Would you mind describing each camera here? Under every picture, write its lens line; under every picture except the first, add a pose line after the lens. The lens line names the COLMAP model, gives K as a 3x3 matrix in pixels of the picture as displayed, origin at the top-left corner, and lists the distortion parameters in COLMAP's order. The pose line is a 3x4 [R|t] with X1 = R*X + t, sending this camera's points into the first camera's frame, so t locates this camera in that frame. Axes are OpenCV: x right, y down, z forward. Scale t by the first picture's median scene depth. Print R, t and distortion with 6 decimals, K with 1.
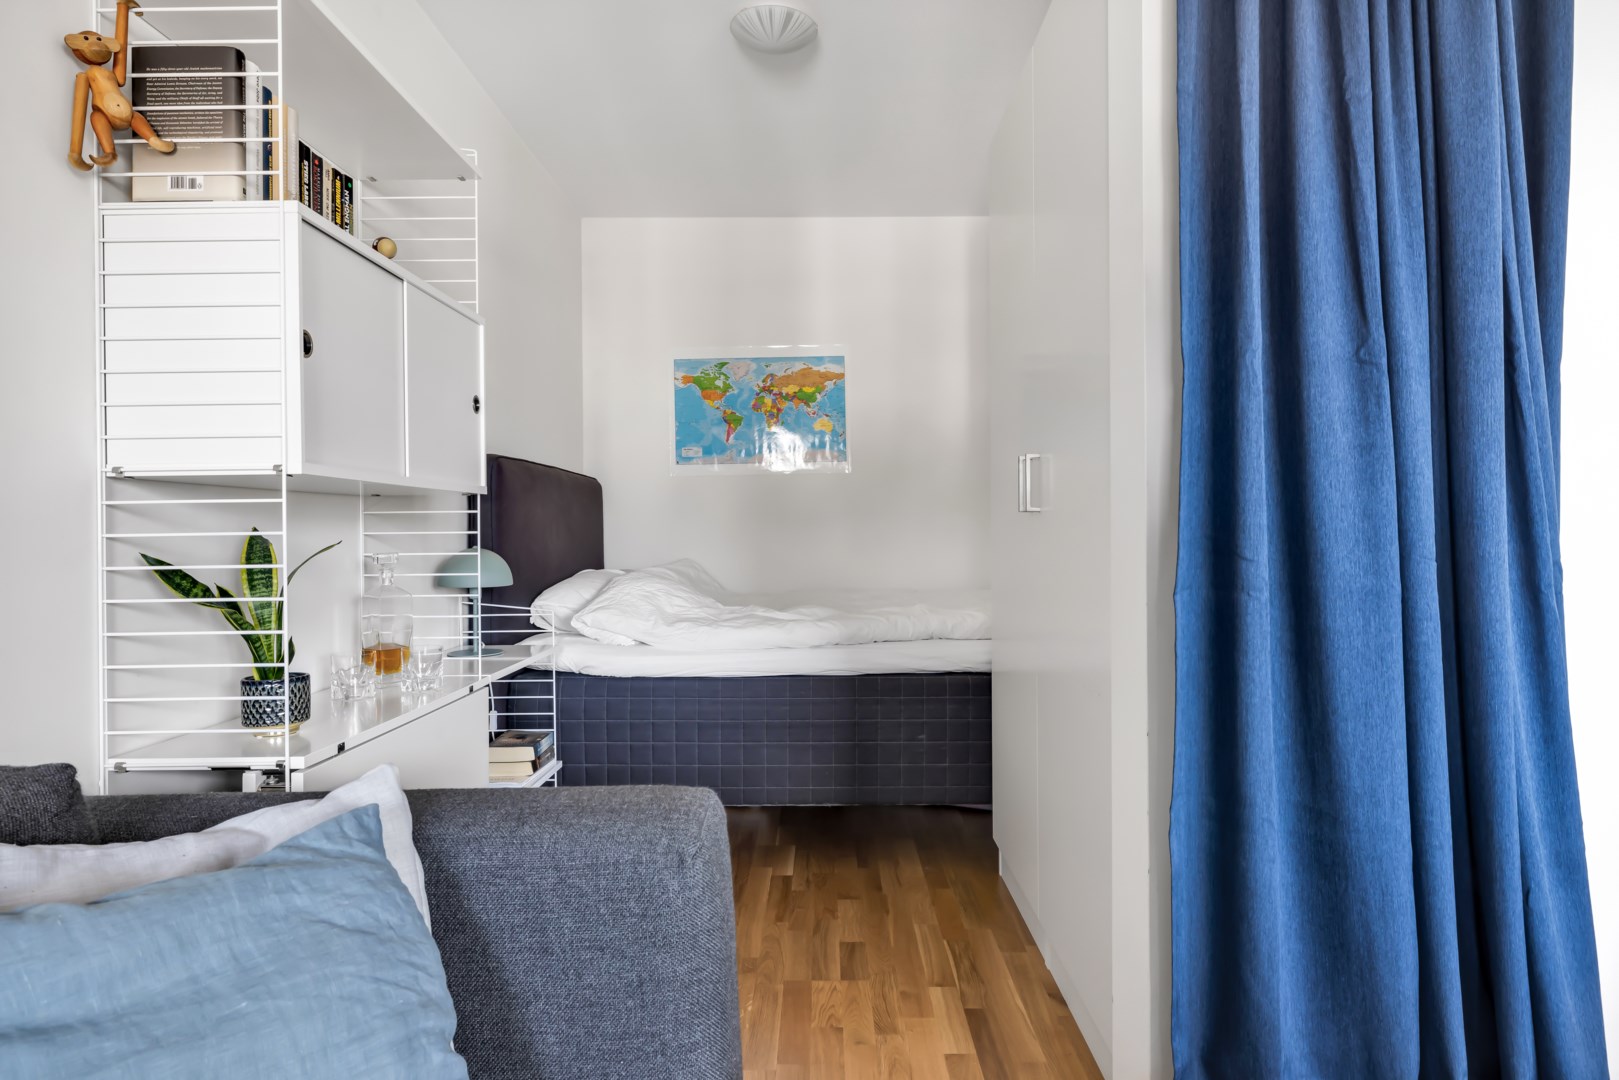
lens RADIAL K [[919.6, 0, 809.7], [0, 919.6, 529.9], [0, 0, 1]] dist [-0.000794, -0.000845]
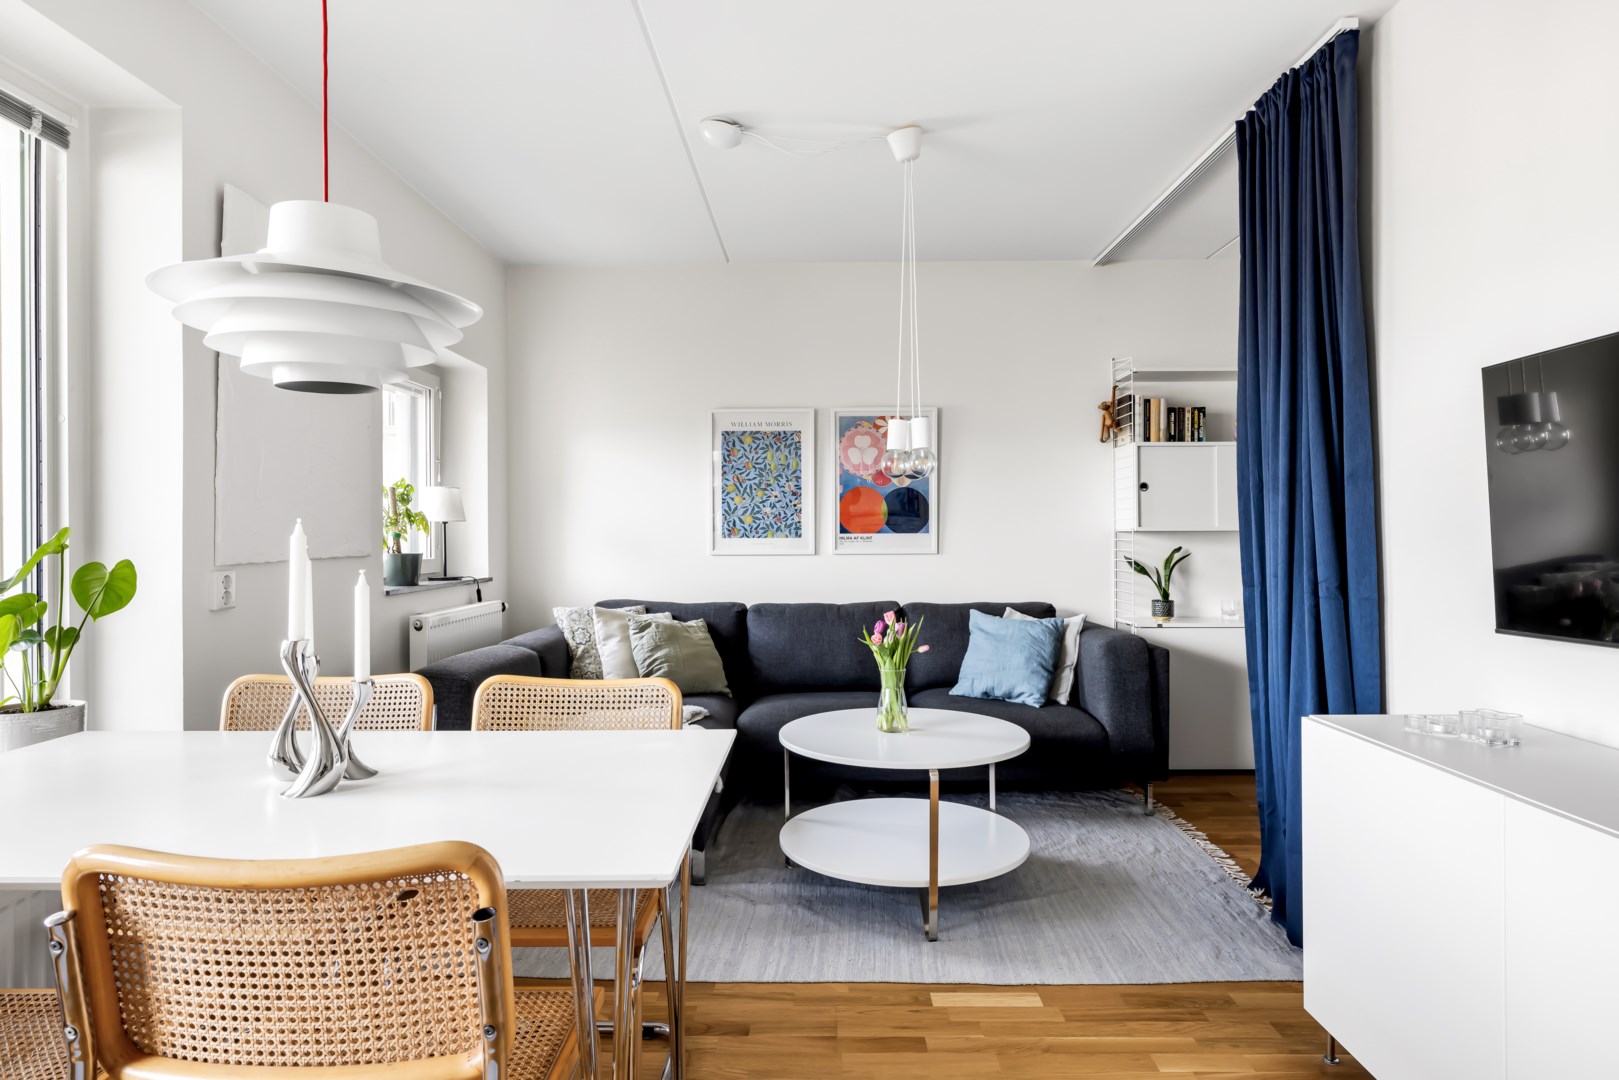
lens RADIAL K [[919.6, 0, 809.7], [0, 919.6, 529.9], [0, 0, 1]] dist [-0.000794, -0.000845]
pose [[0.004509, -0.004928, -0.999978, 2.514808], [0.010000, 0.999938, -0.004883, -0.058758], [0.999940, -0.009978, 0.004558, -0.109462]]
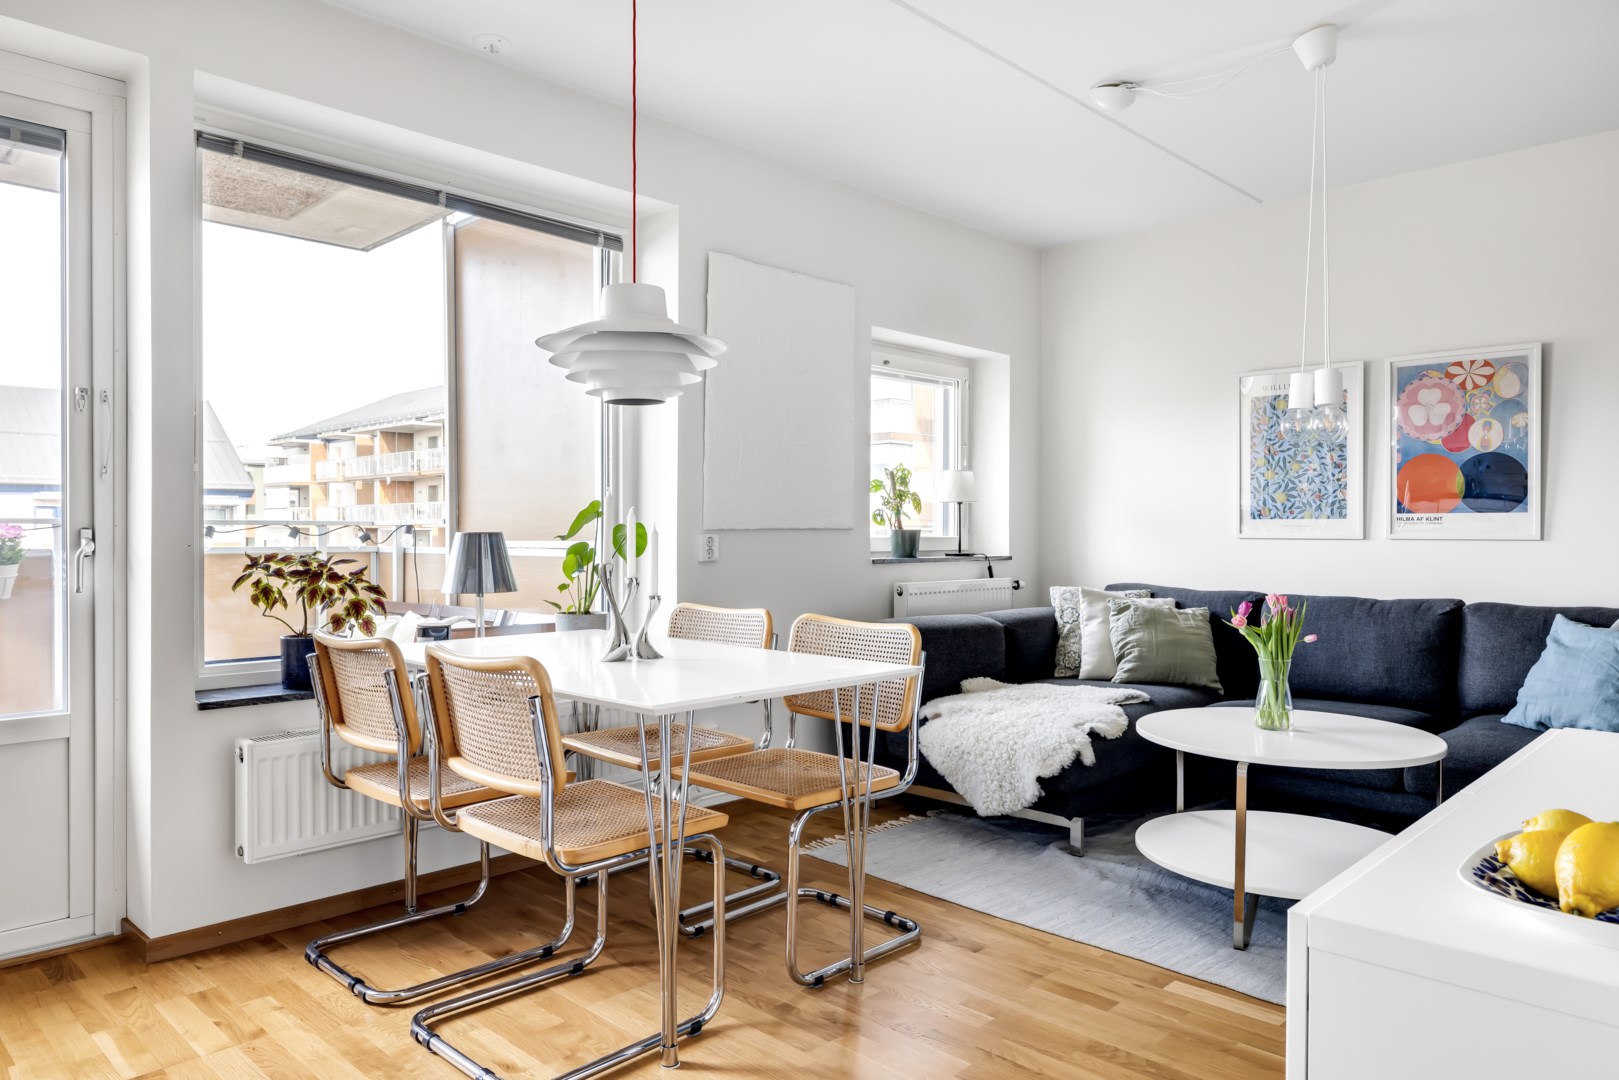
lens RADIAL K [[1067.0, 0, 809.5], [0, 1067.0, 540.0], [0, 0, 1]] dist [0.000250, -0.000569]
pose [[-0.687420, 0.002189, -0.726257, 2.614959], [-0.000651, 0.999993, 0.003631, 0.006048], [0.726260, 0.002969, -0.687413, 0.900578]]
